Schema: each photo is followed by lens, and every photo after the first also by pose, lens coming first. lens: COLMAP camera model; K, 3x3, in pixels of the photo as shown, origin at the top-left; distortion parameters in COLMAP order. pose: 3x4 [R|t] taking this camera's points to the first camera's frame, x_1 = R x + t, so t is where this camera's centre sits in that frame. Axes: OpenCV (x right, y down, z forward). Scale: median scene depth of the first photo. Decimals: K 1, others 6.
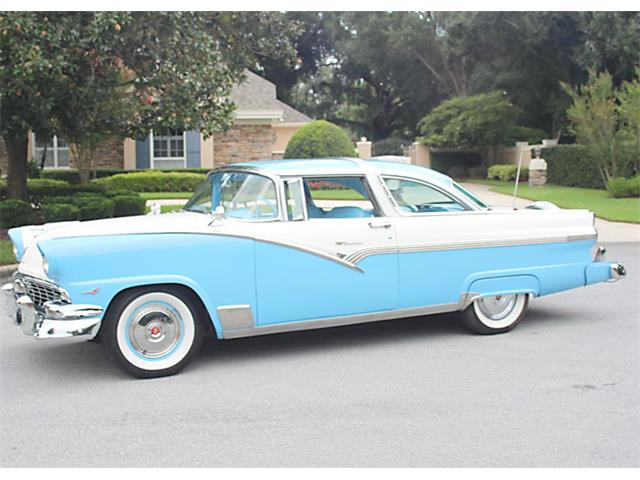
lens RADIAL K [[885.8, 0, 320.0], [0, 885.8, 240.0], [0, 0, 1]] dist [-0.095297, 0.056986]
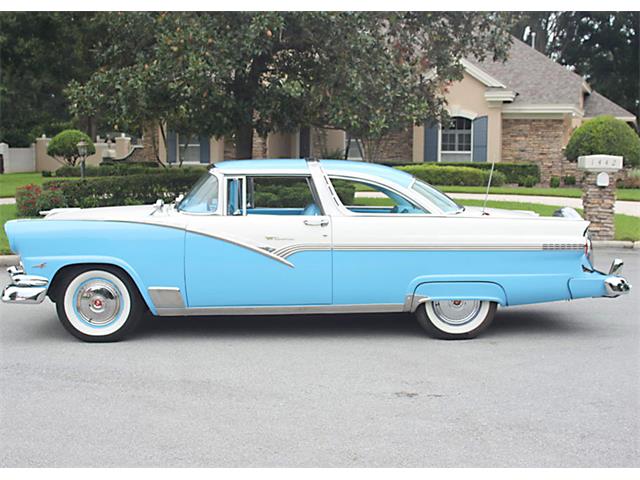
lens RADIAL K [[885.8, 0, 320.0], [0, 885.8, 240.0], [0, 0, 1]] dist [-0.095297, 0.056986]
pose [[0.908631, 0.055499, -0.413895, 0.112886], [-0.051580, 0.998455, 0.020649, -0.004148], [0.414401, 0.002586, 0.910091, 0.009280]]
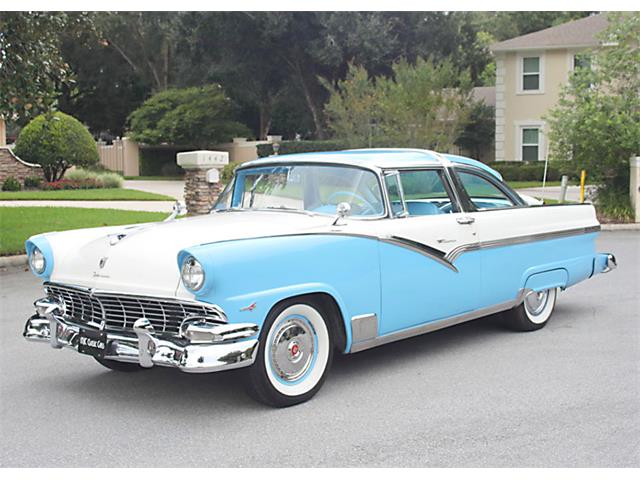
lens RADIAL K [[937.0, 0, 320.0], [0, 937.0, 240.0], [0, 0, 1]] dist [-0.074938, 0.078317]
pose [[0.928417, -0.029294, 0.370384, -0.098256], [0.030270, 0.999537, 0.003179, -0.000918], [-0.370305, 0.008260, 0.928873, 0.029832]]
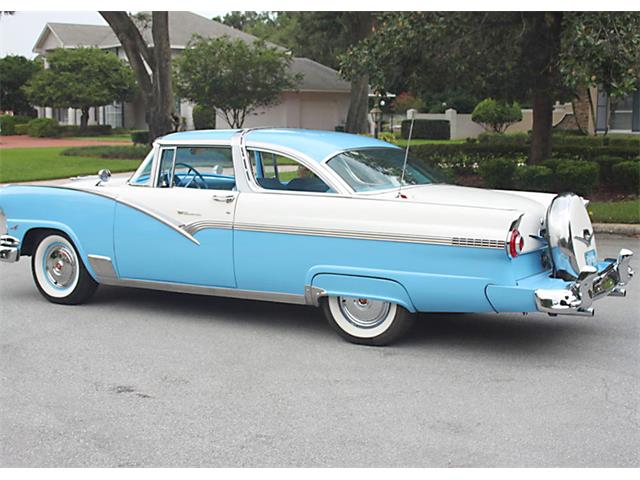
lens RADIAL K [[937.0, 0, 320.0], [0, 937.0, 240.0], [0, 0, 1]] dist [-0.074938, 0.078317]
pose [[0.535666, 0.119559, -0.835923, 0.218680], [-0.081501, 0.992624, 0.089746, -0.016090], [0.840488, 0.020055, 0.541460, 0.118533]]
